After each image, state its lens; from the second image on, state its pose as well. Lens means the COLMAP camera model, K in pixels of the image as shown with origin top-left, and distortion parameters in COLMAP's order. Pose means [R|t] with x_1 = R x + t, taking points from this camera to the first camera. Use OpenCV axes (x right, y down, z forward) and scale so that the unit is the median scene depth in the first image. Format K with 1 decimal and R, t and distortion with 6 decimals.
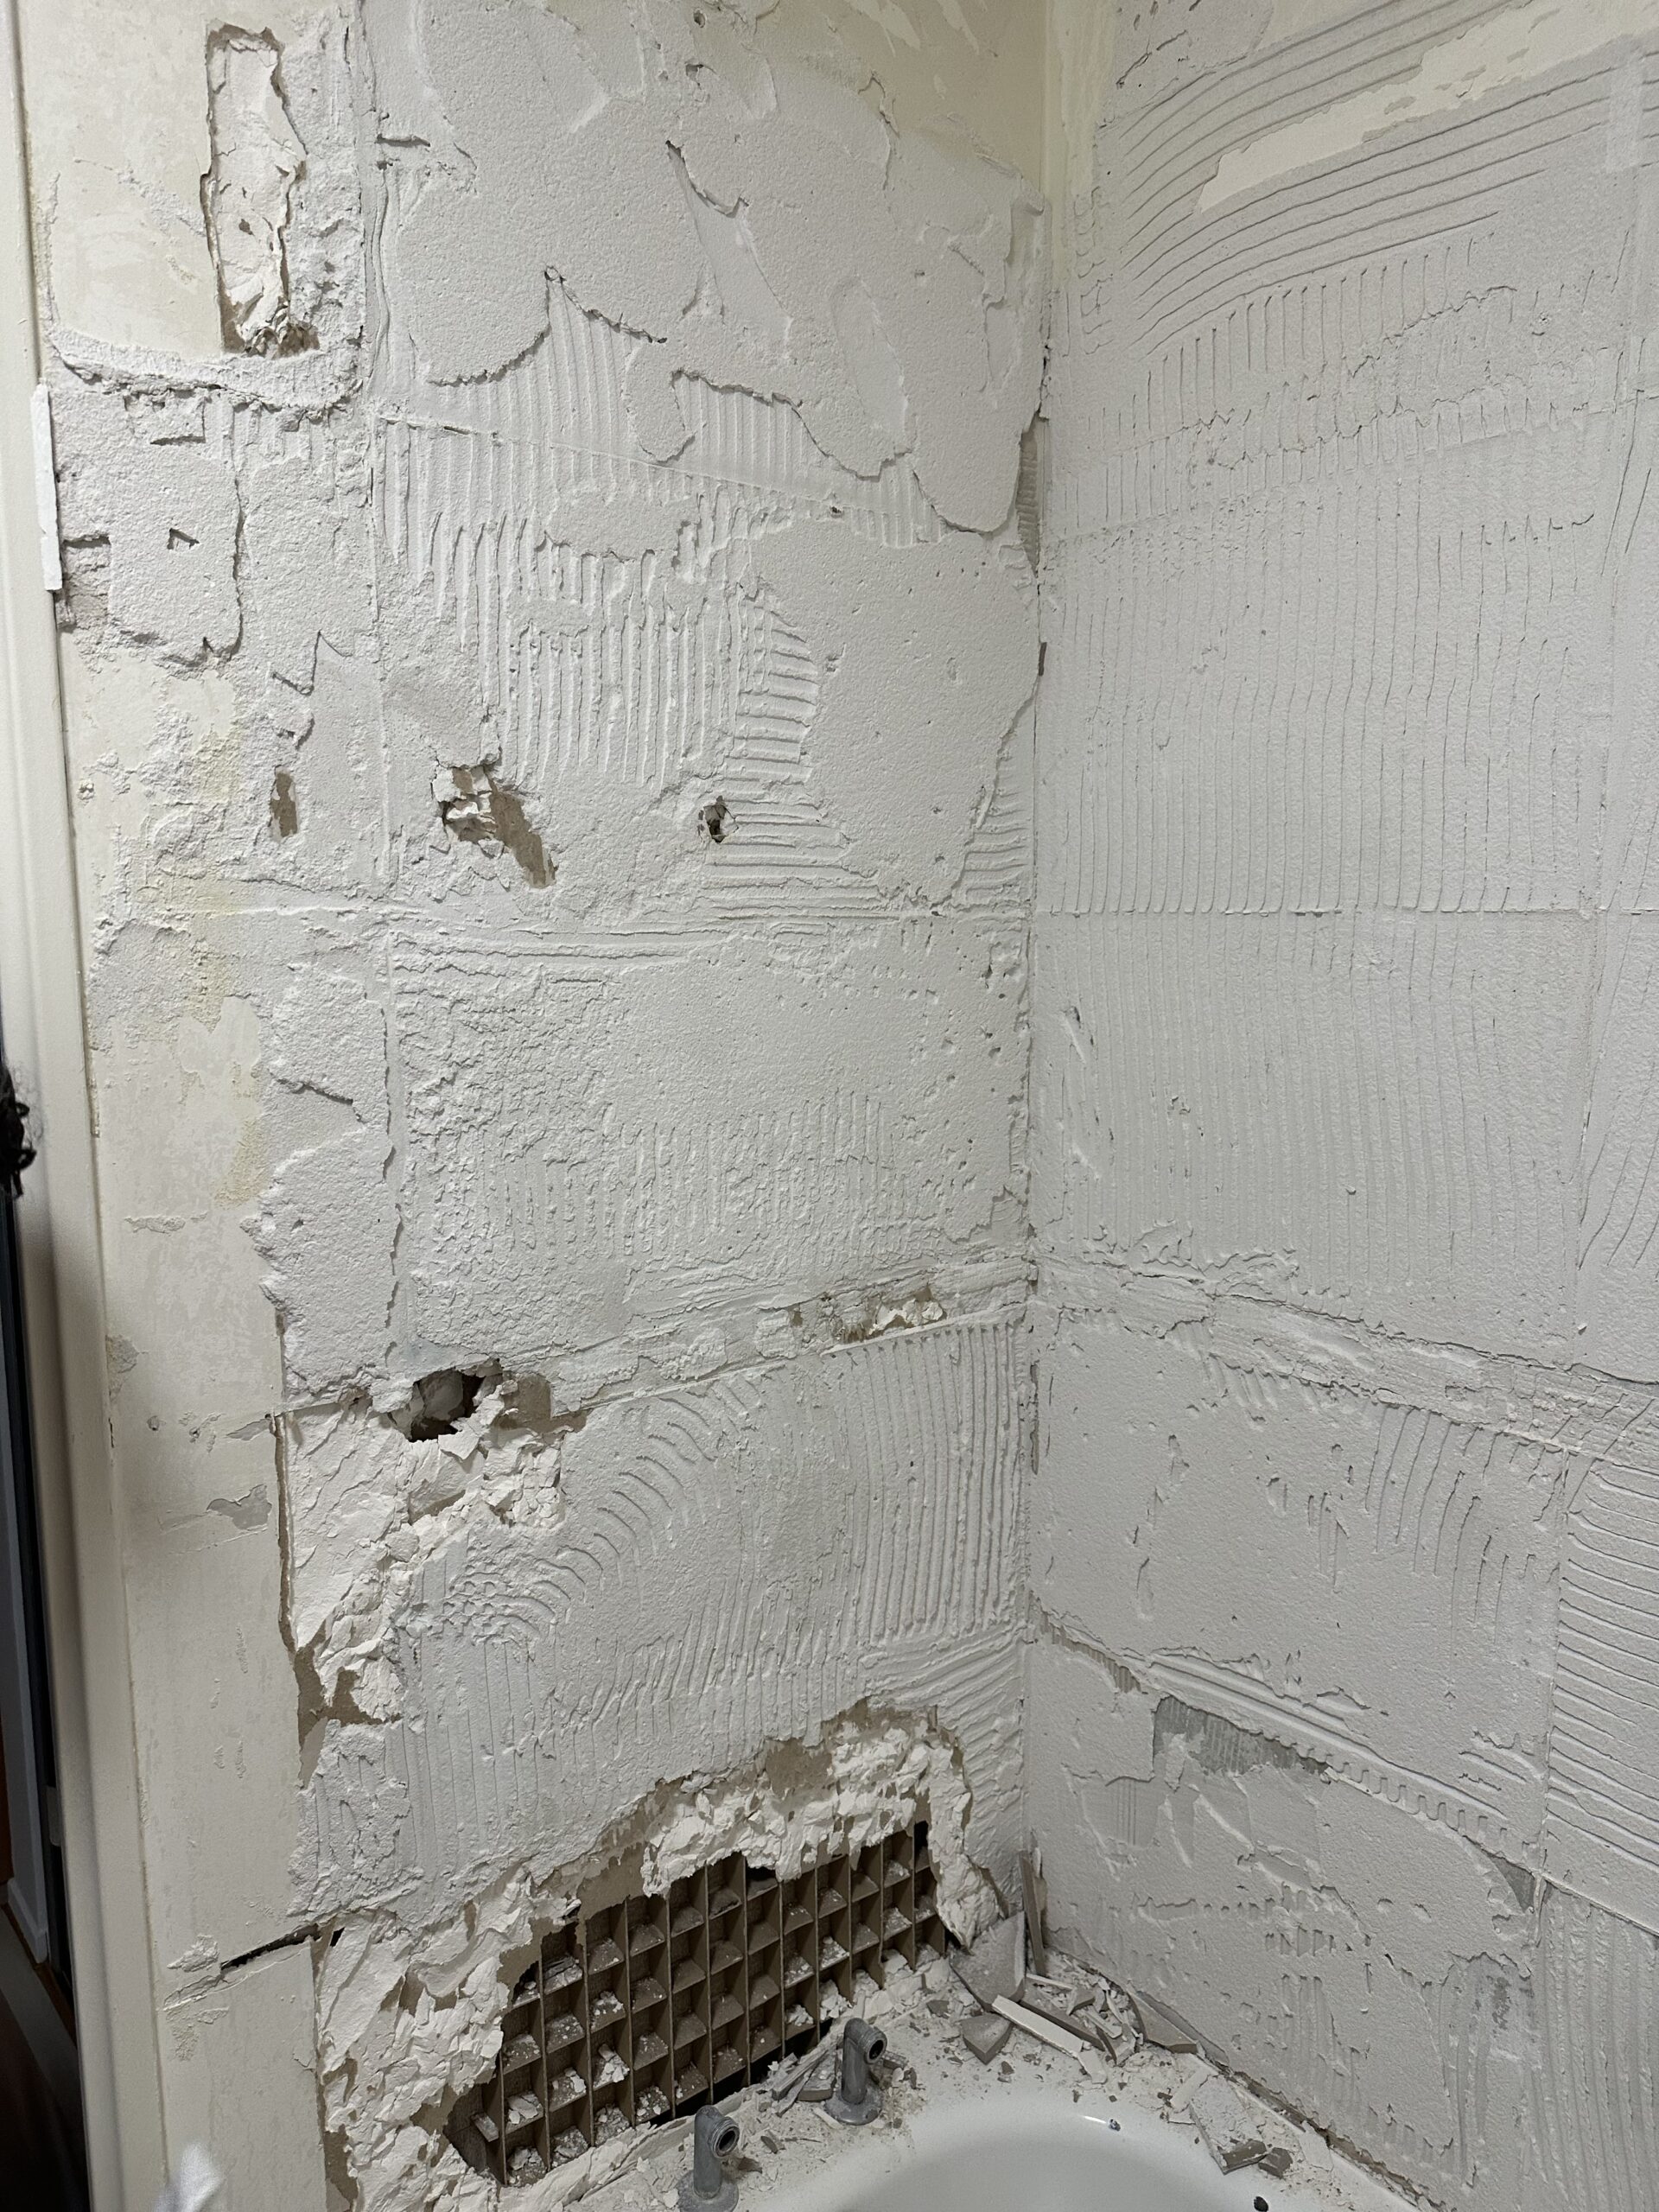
lens RADIAL K [[1543.6, 0, 820.6], [0, 1543.6, 1121.7], [0, 0, 1]] dist [0.054420, -0.045786]
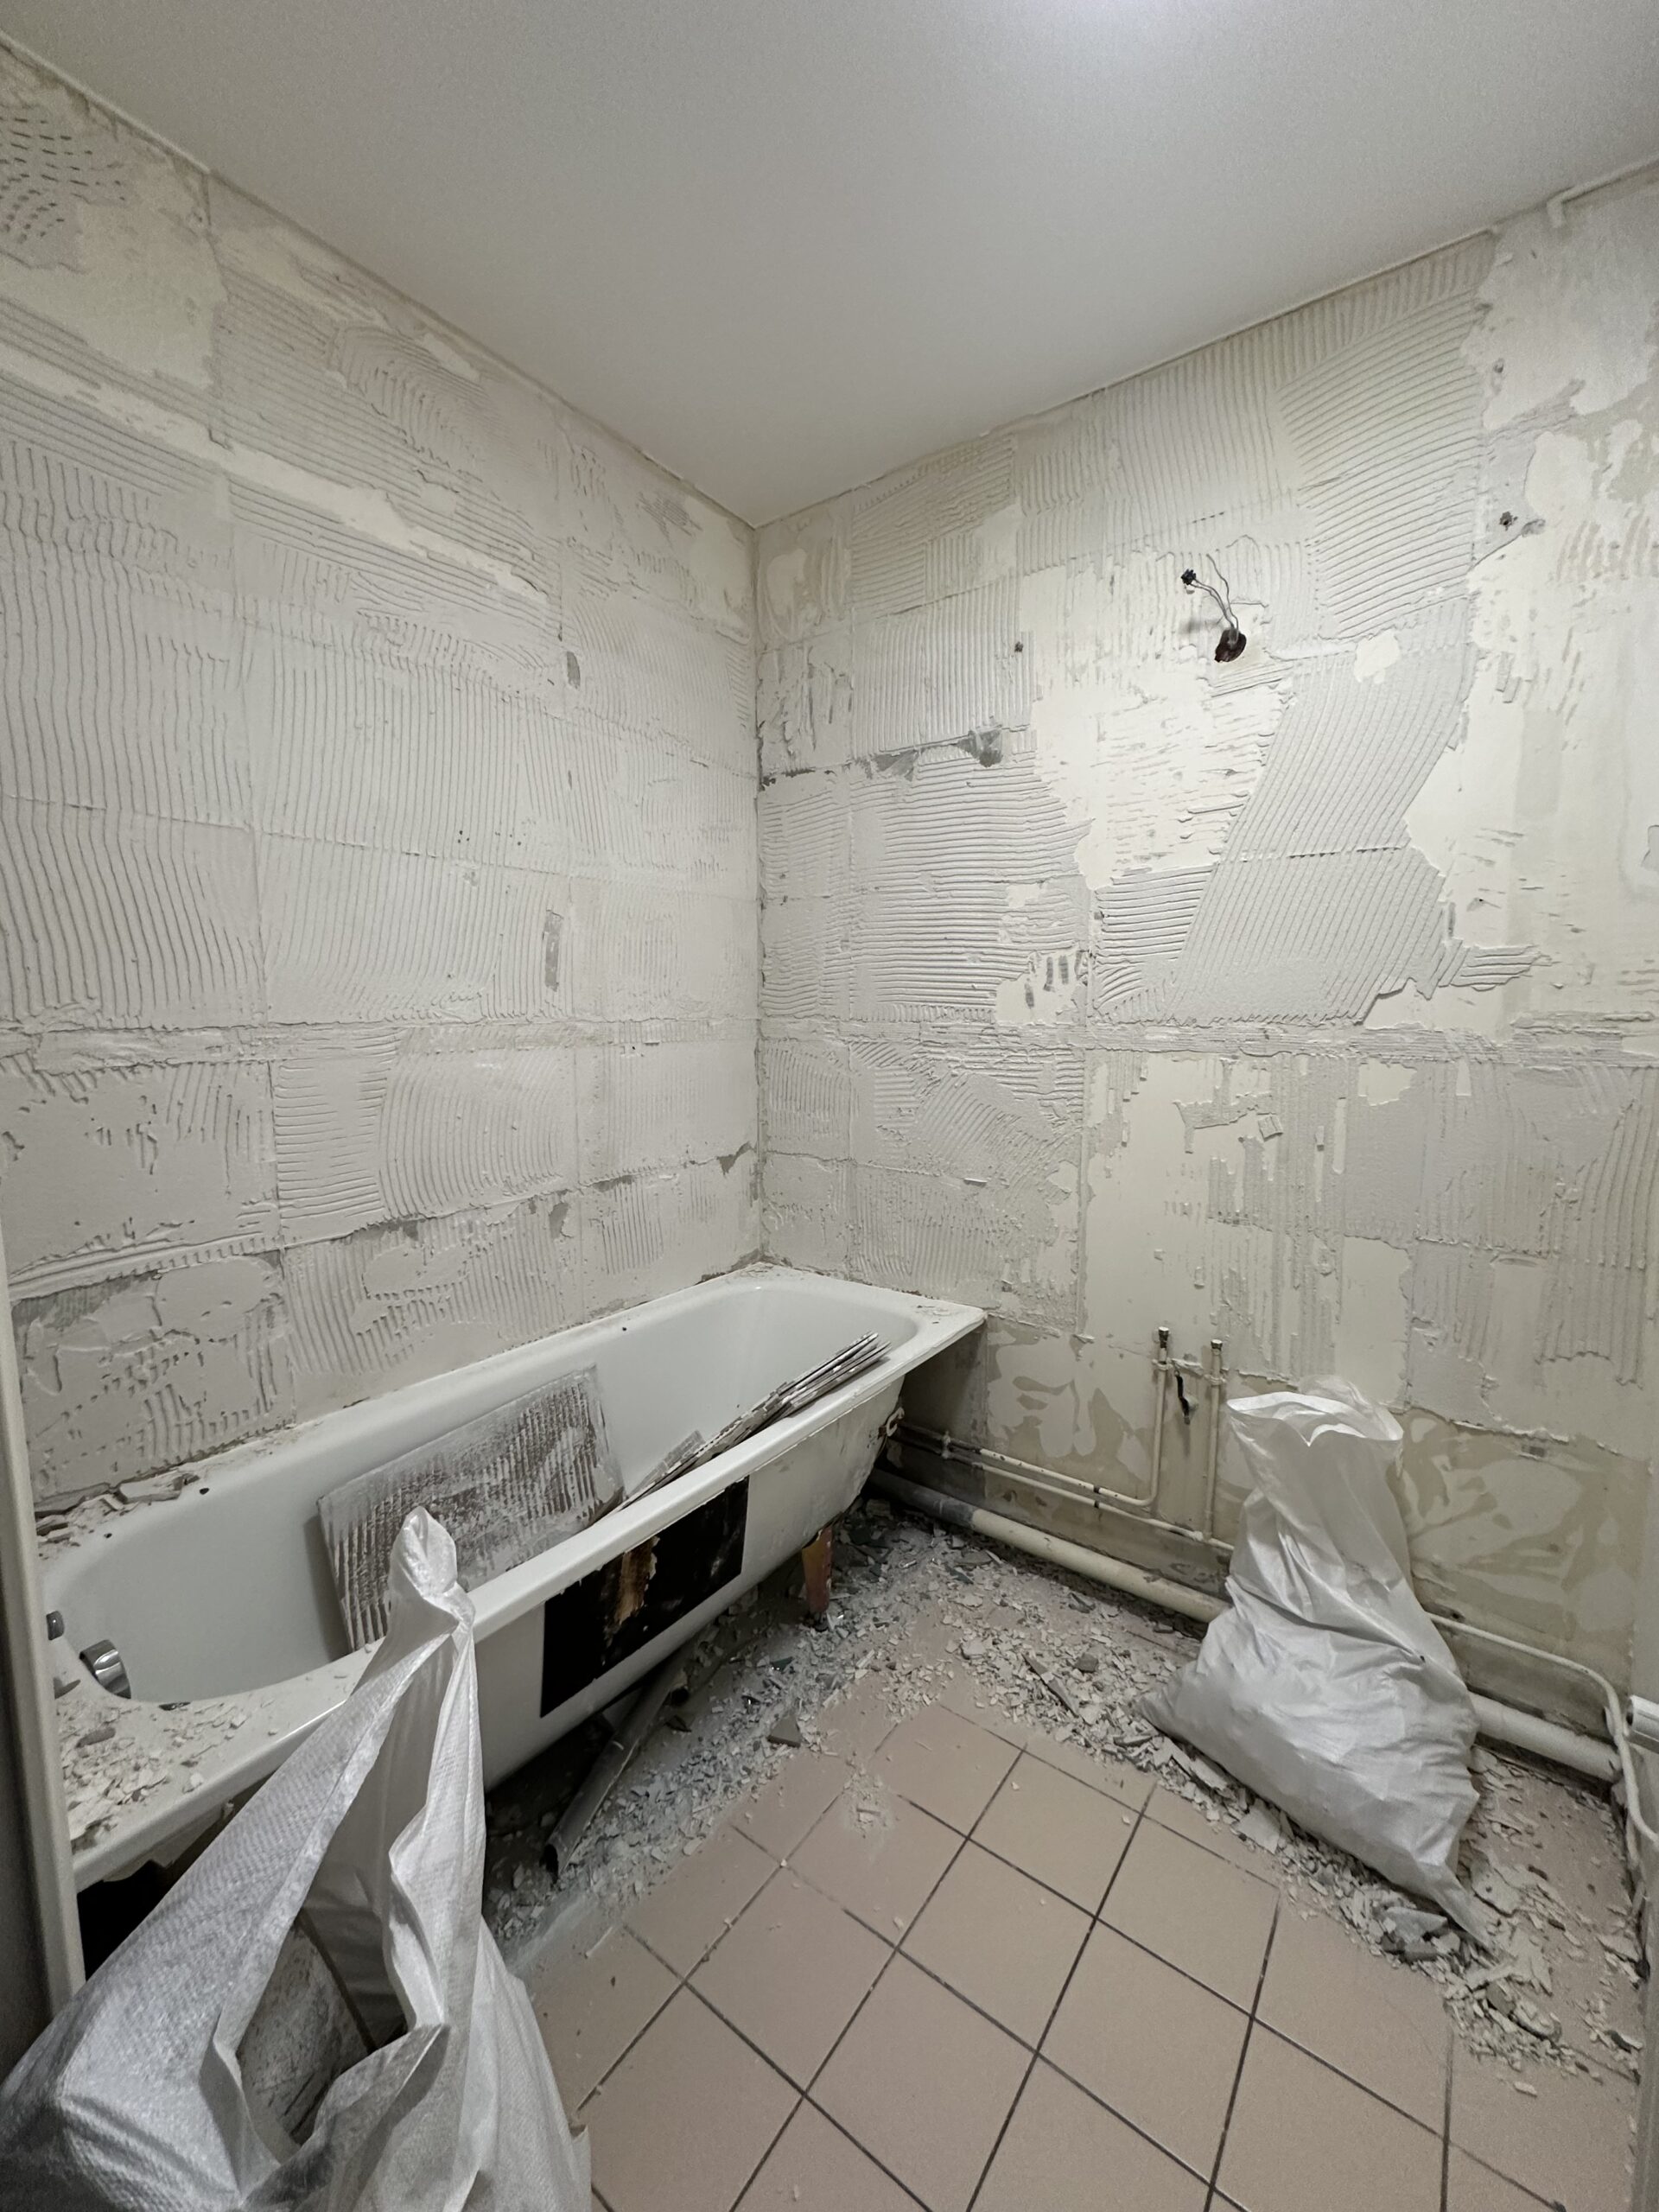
lens RADIAL K [[884.0, 0, 824.9], [0, 884.0, 1095.5], [0, 0, 1]] dist [-0.002799, 0.000491]
pose [[-0.226927, -0.099014, 0.968865, -0.936244], [0.131745, 0.982553, 0.131270, 0.180816], [-0.964960, 0.157432, -0.209923, 0.433896]]
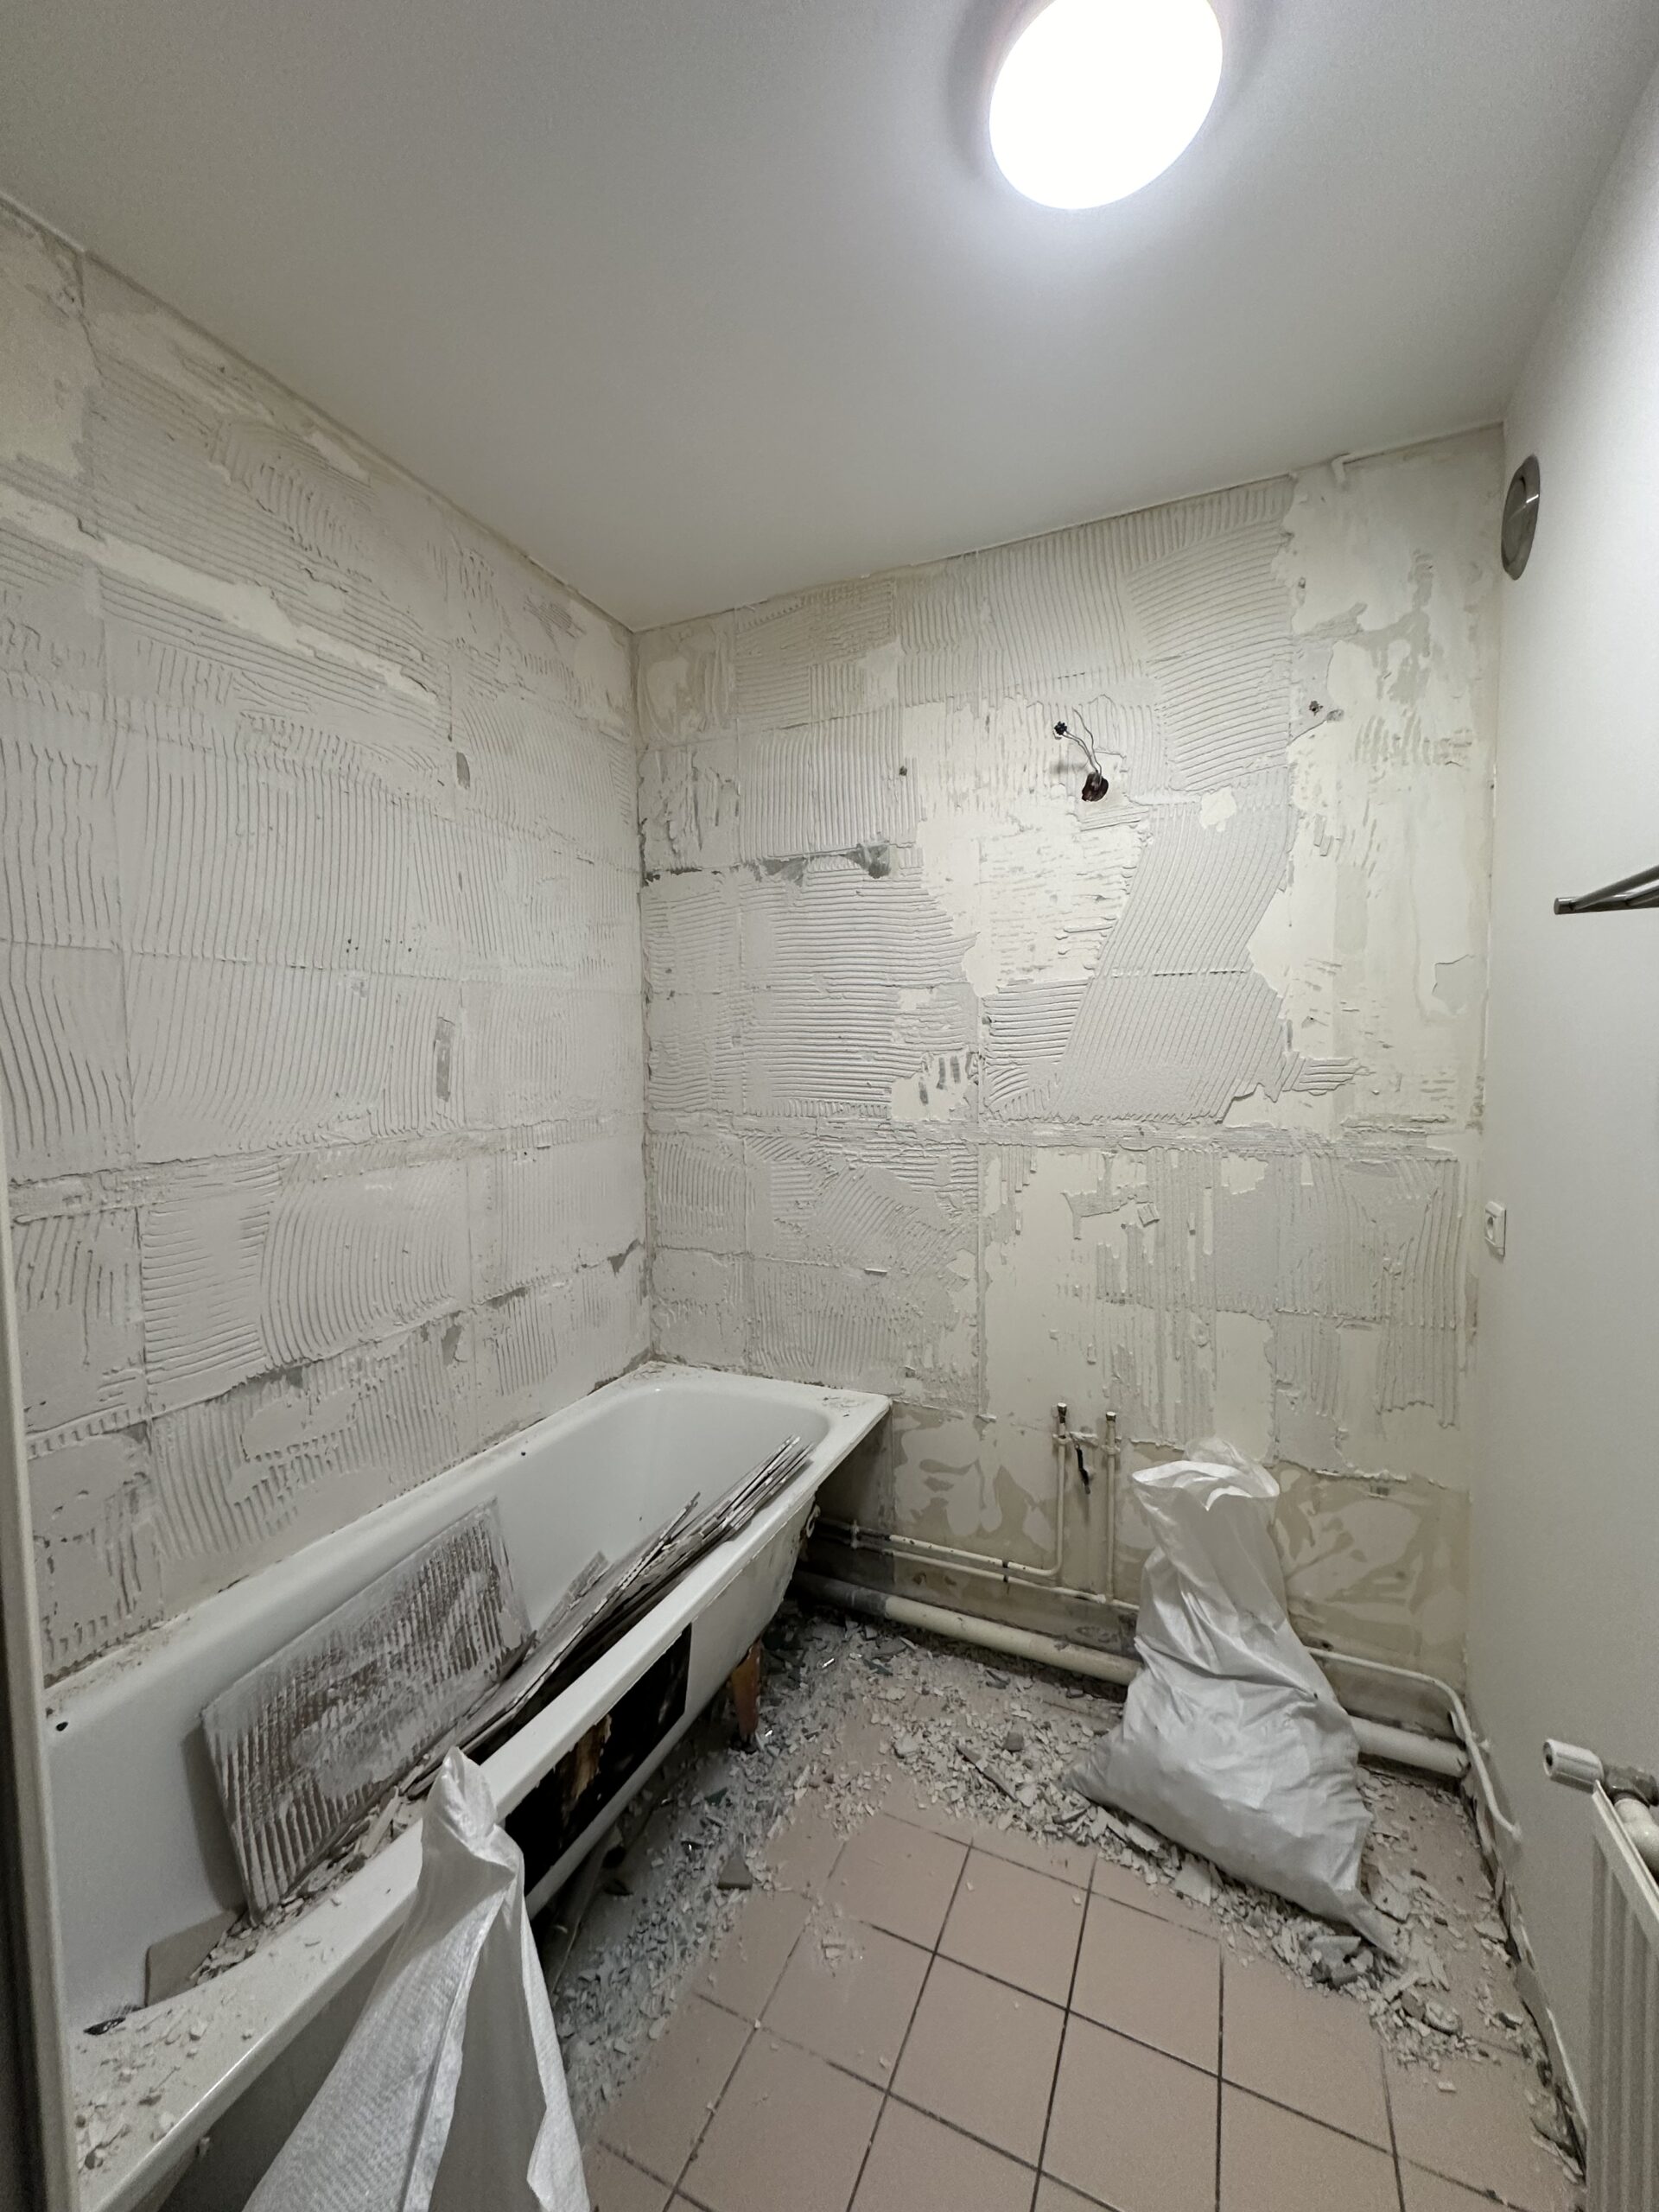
lens RADIAL K [[884.0, 0, 818.7], [0, 884.0, 1091.5], [0, 0, 1]] dist [-0.002799, 0.000491]
pose [[-0.423089, -0.039225, 0.905239, -0.898181], [0.136259, 0.984947, 0.106364, 0.051954], [-0.895784, 0.168348, -0.411376, 0.585940]]
